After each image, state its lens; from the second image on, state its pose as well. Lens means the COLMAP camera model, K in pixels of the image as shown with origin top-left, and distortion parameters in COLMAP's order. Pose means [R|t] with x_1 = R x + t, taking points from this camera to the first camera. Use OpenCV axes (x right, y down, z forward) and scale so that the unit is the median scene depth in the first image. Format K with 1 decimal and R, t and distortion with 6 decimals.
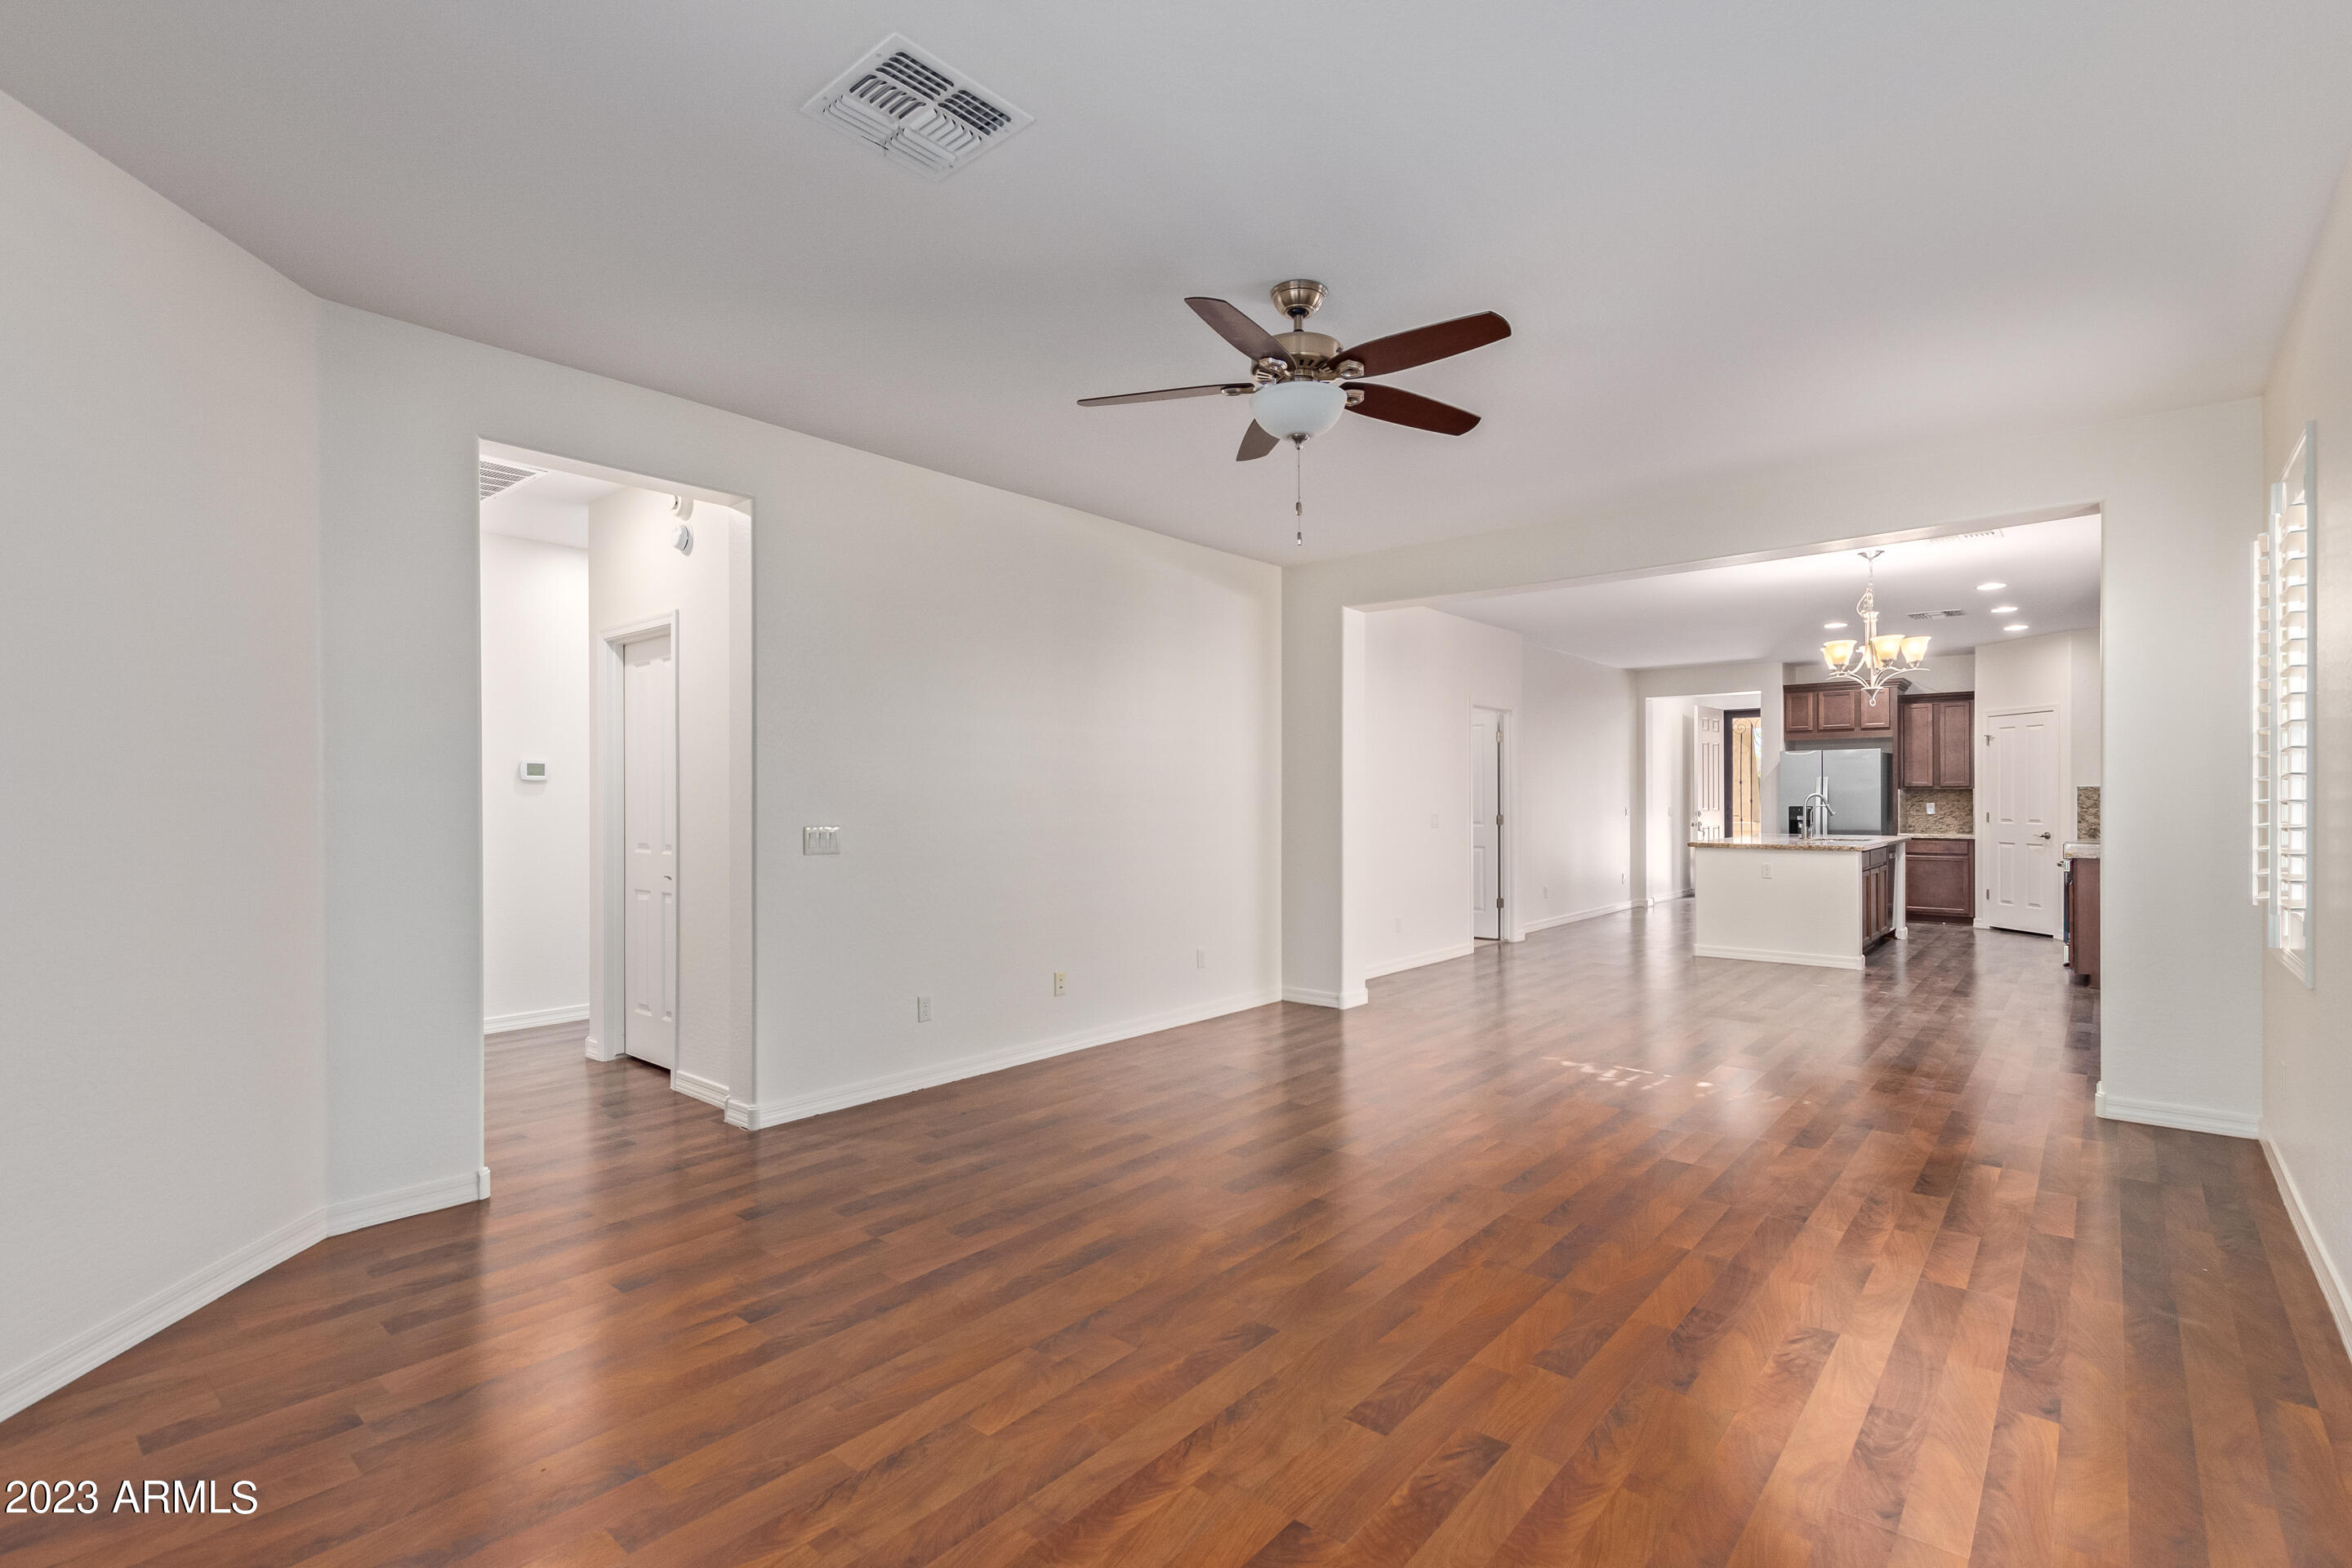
lens RADIAL K [[1081.2, 0, 1170.4], [0, 1081.2, 801.6], [0, 0, 1]] dist [0.005664, -0.003089]
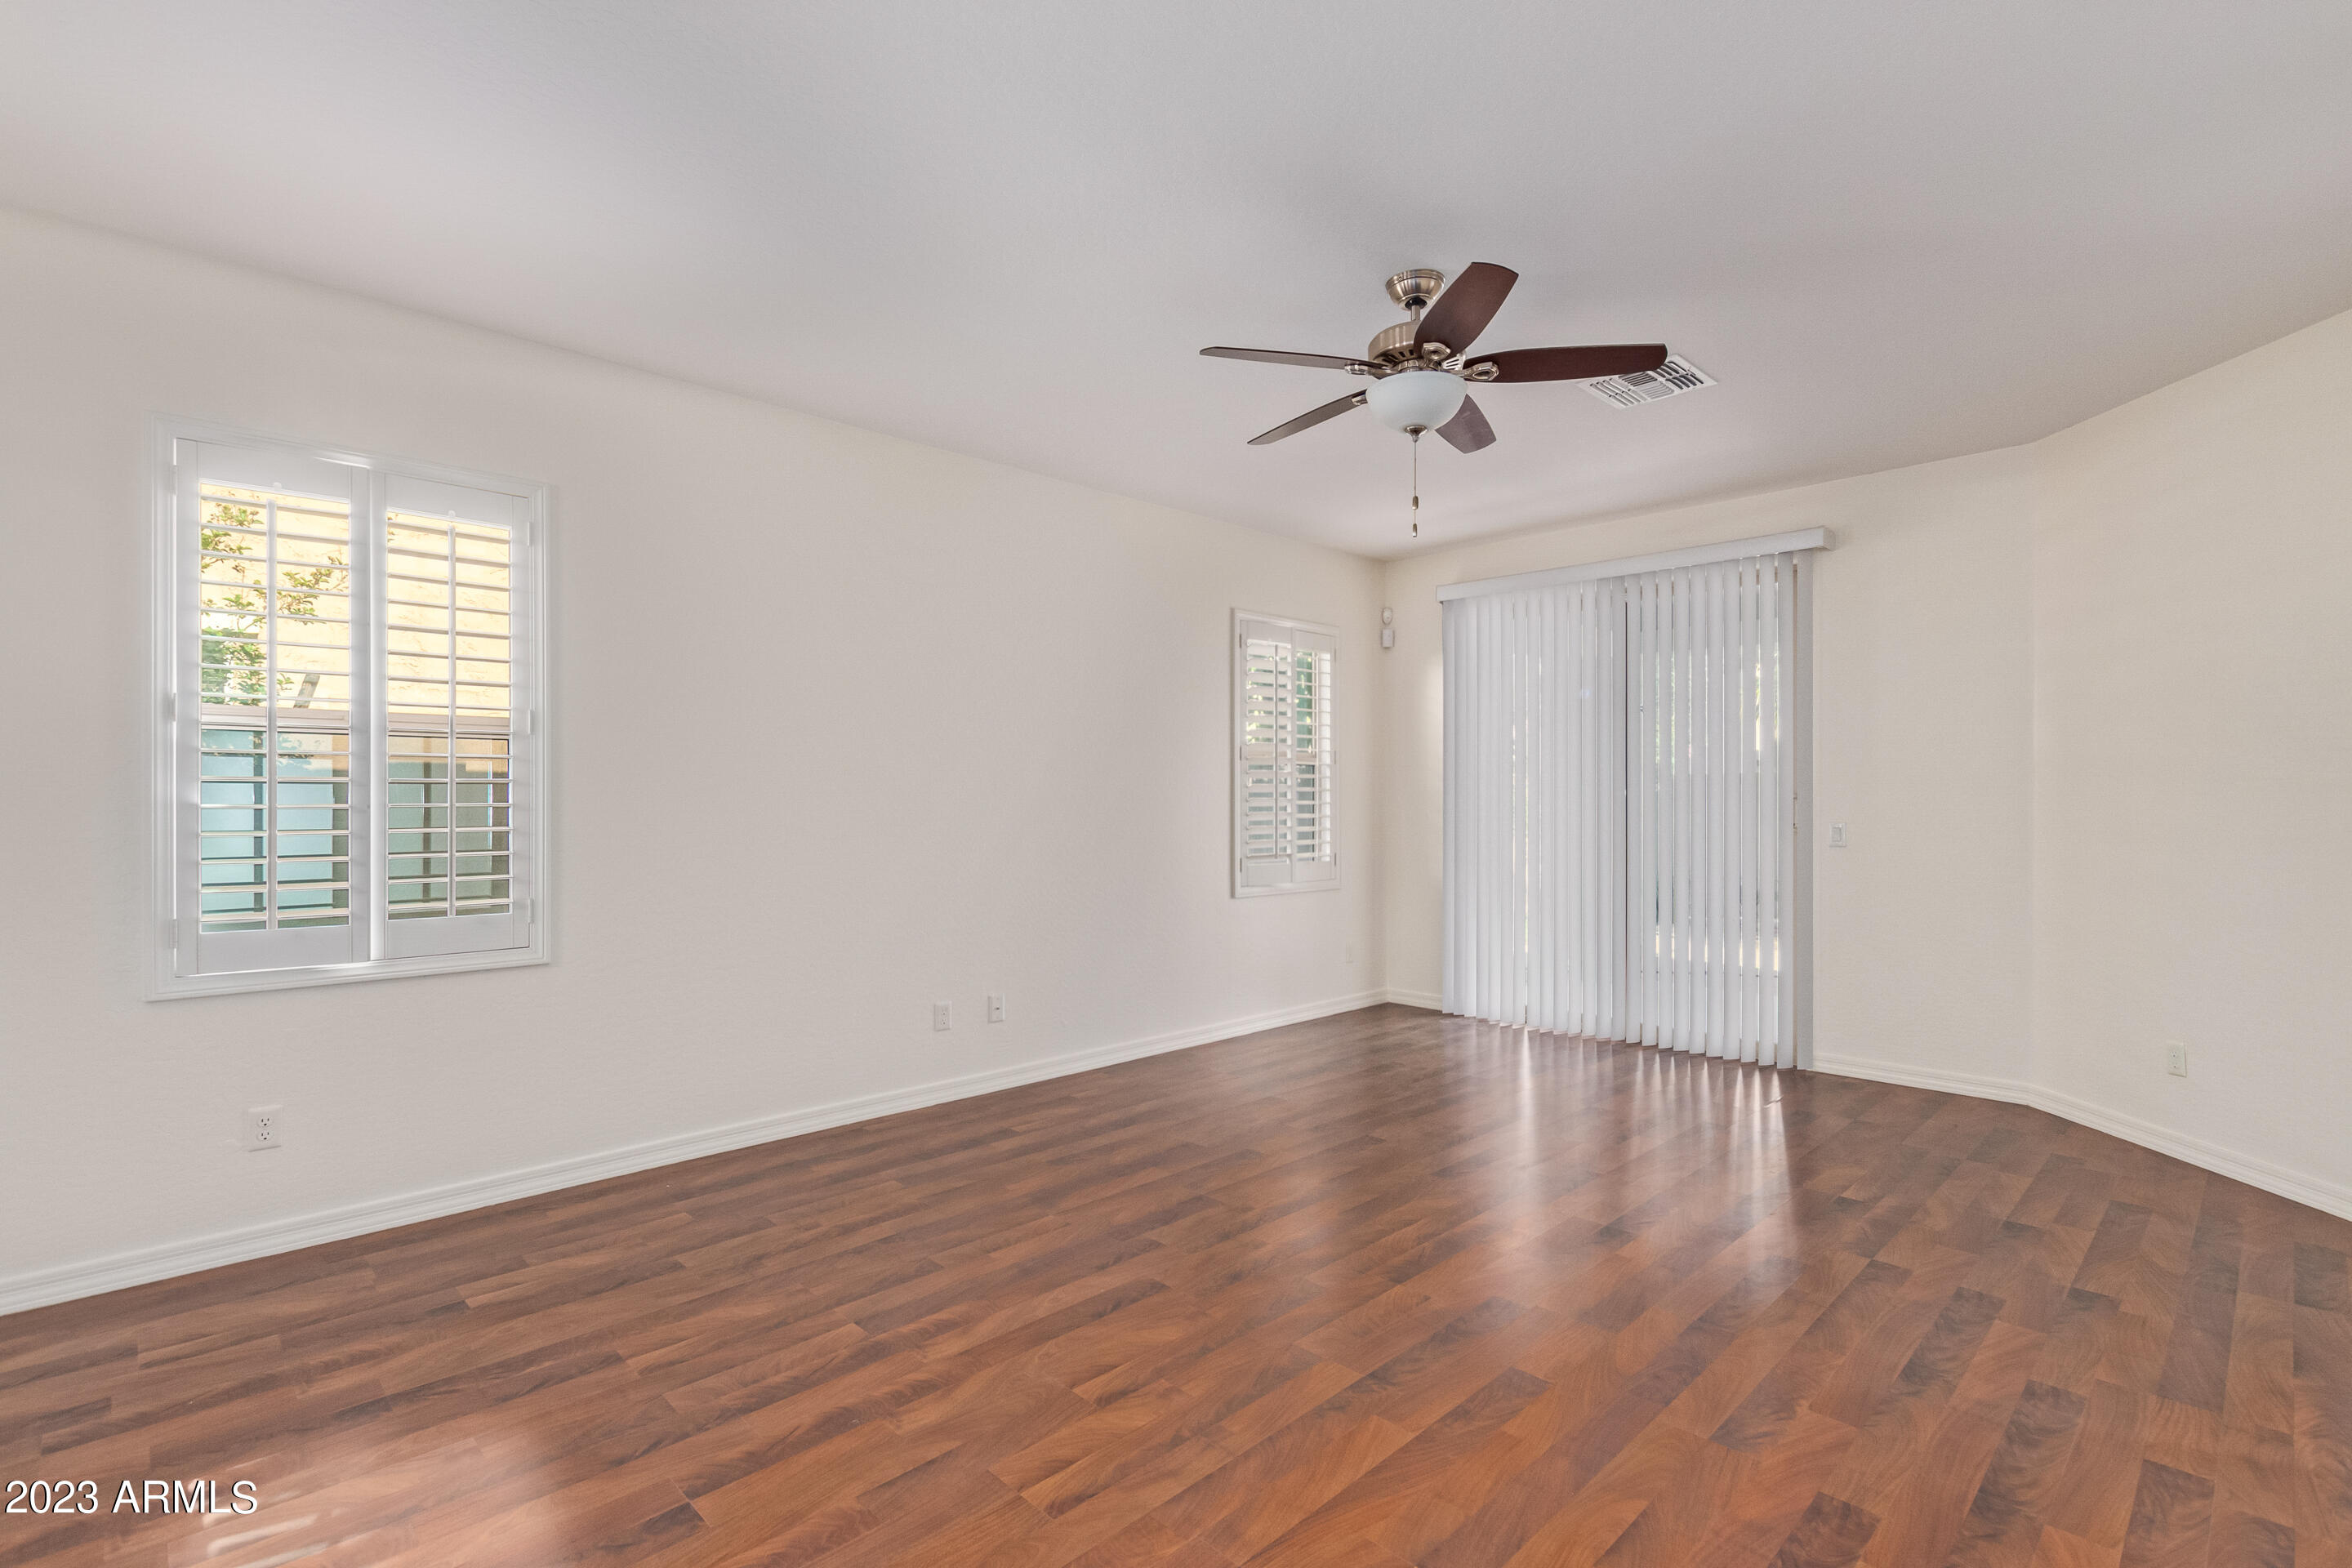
lens RADIAL K [[1081.2, 0, 1168.6], [0, 1081.2, 802.9], [0, 0, 1]] dist [0.005664, -0.003089]
pose [[-0.996150, 0.005293, 0.087503, 0.327048], [0.006049, 0.999947, 0.008382, -0.011347], [-0.087454, 0.008879, -0.996129, 2.543304]]
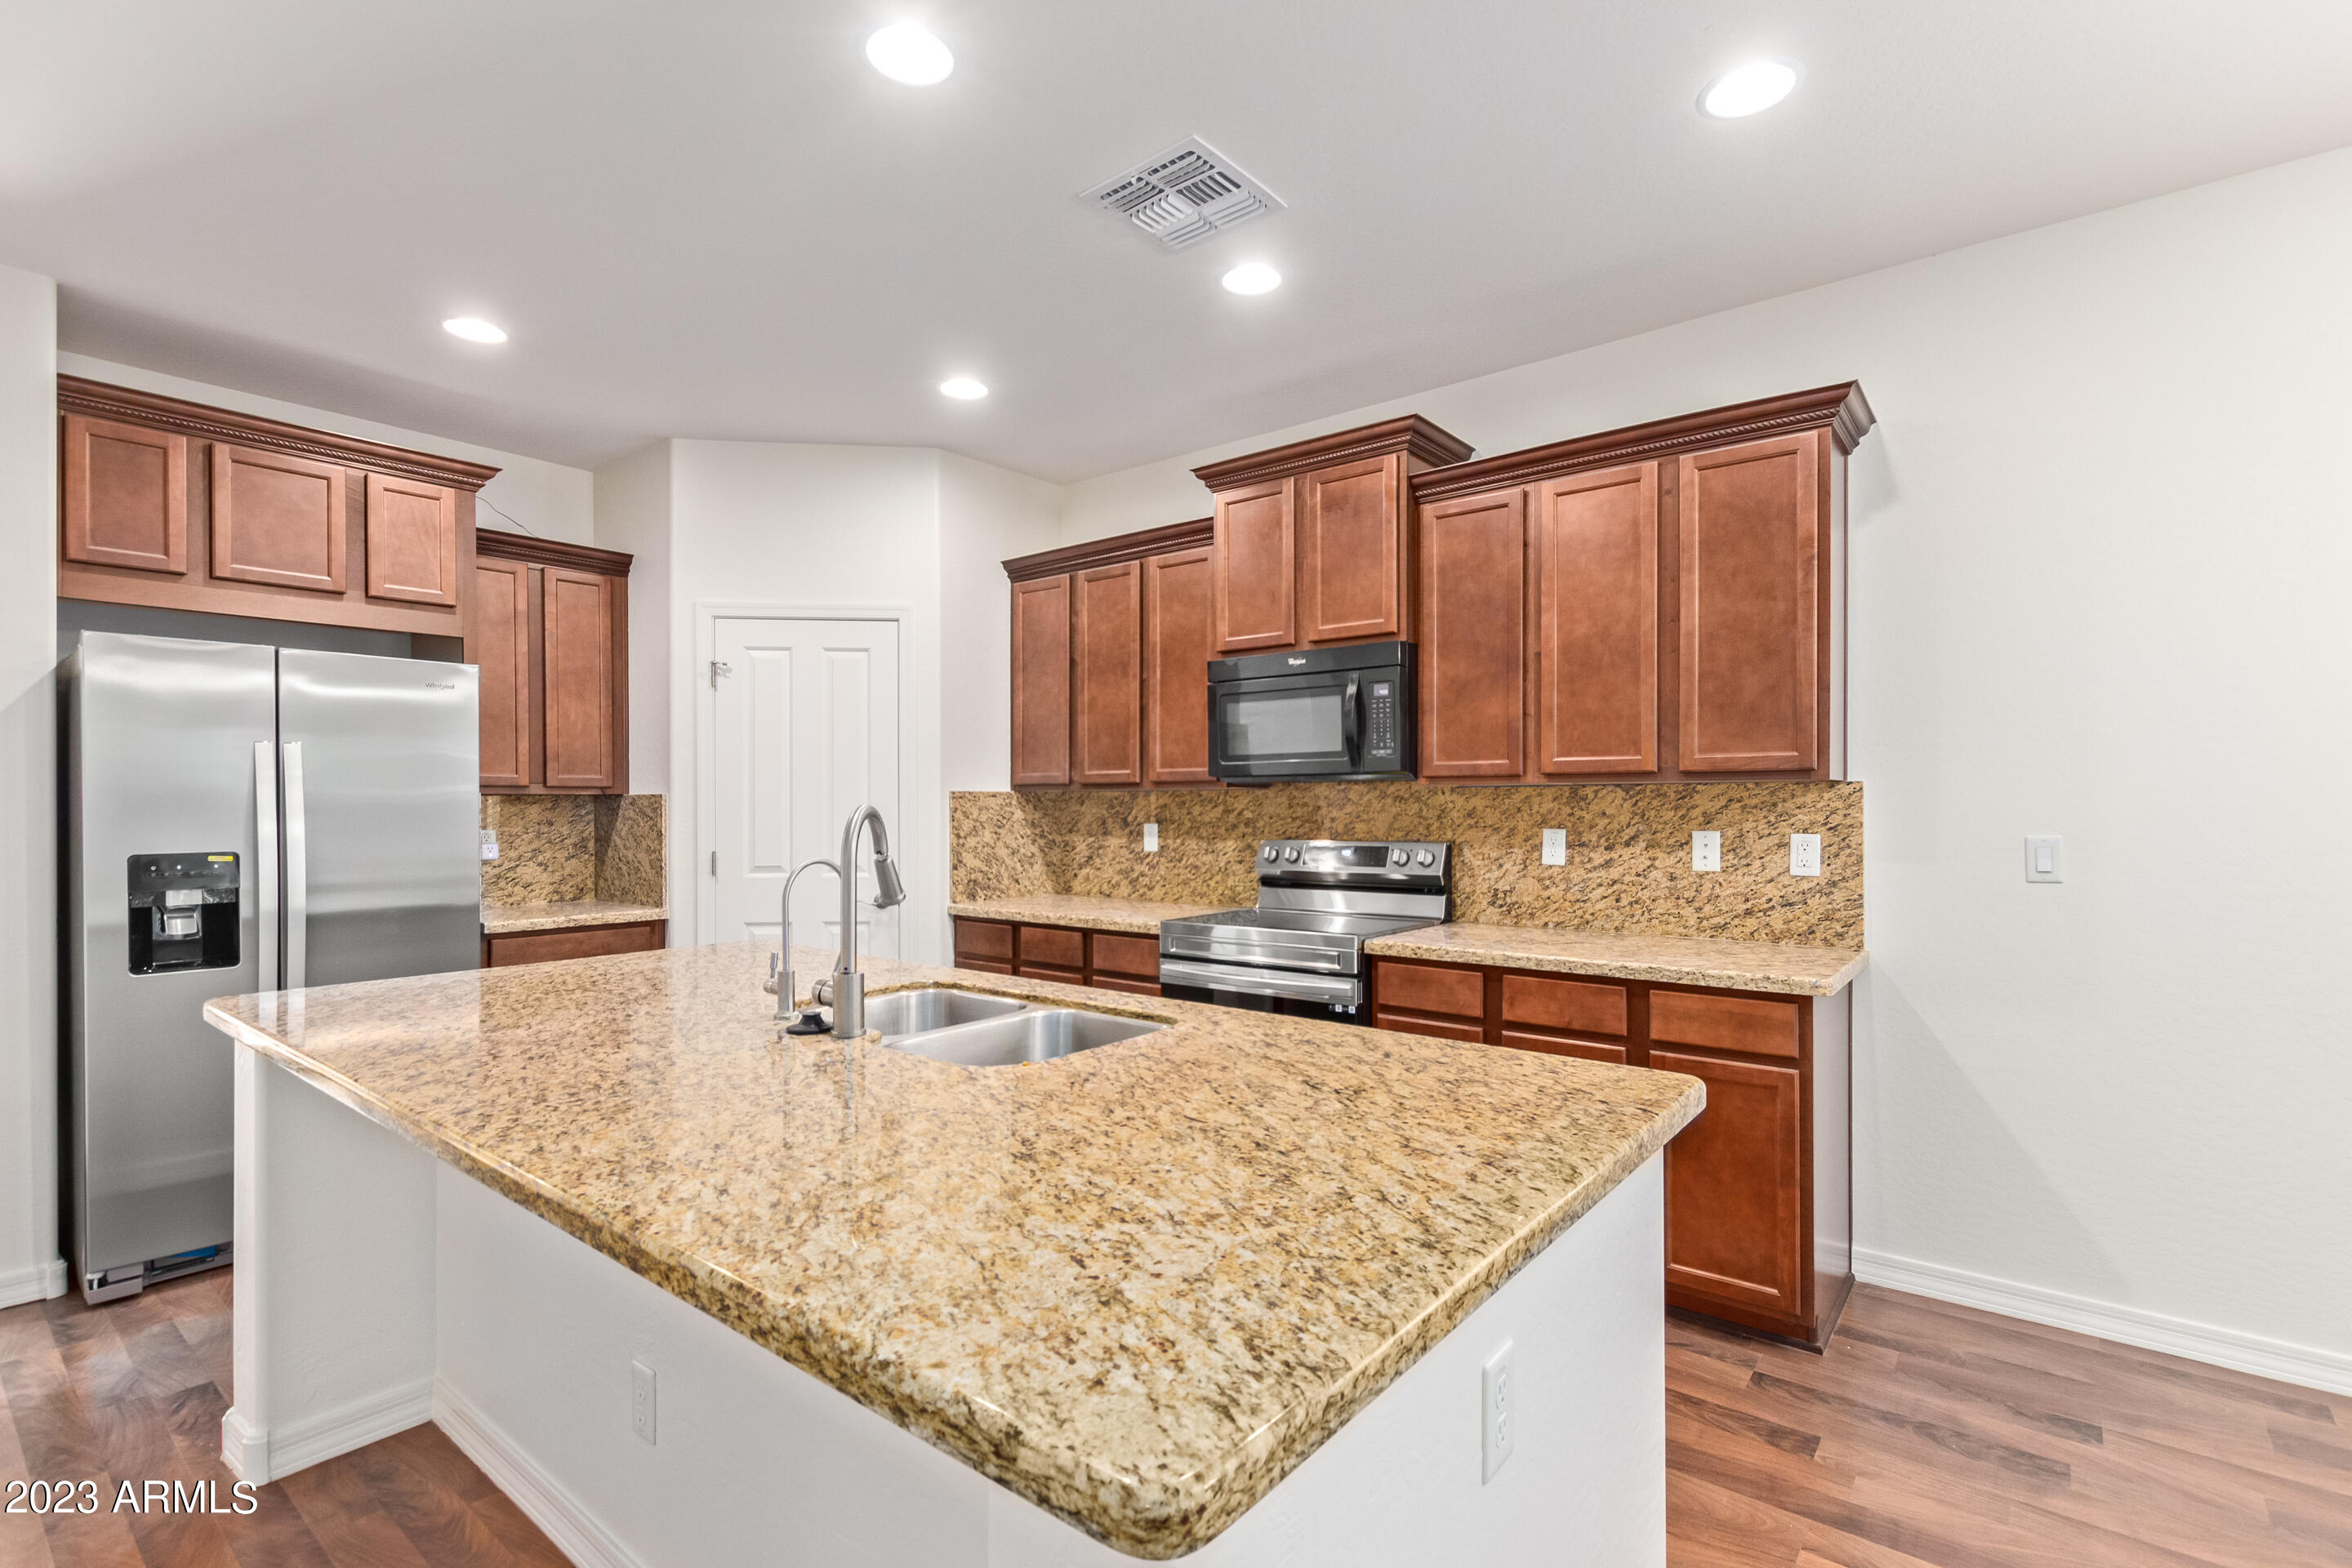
lens RADIAL K [[1081.2, 0, 1195.6], [0, 1081.2, 786.9], [0, 0, 1]] dist [0.005664, -0.003089]
pose [[-0.036992, 0.020927, 0.999096, 0.319439], [0.003666, 0.999777, -0.020805, -0.004976], [-0.999309, 0.002893, -0.037061, 0.779503]]
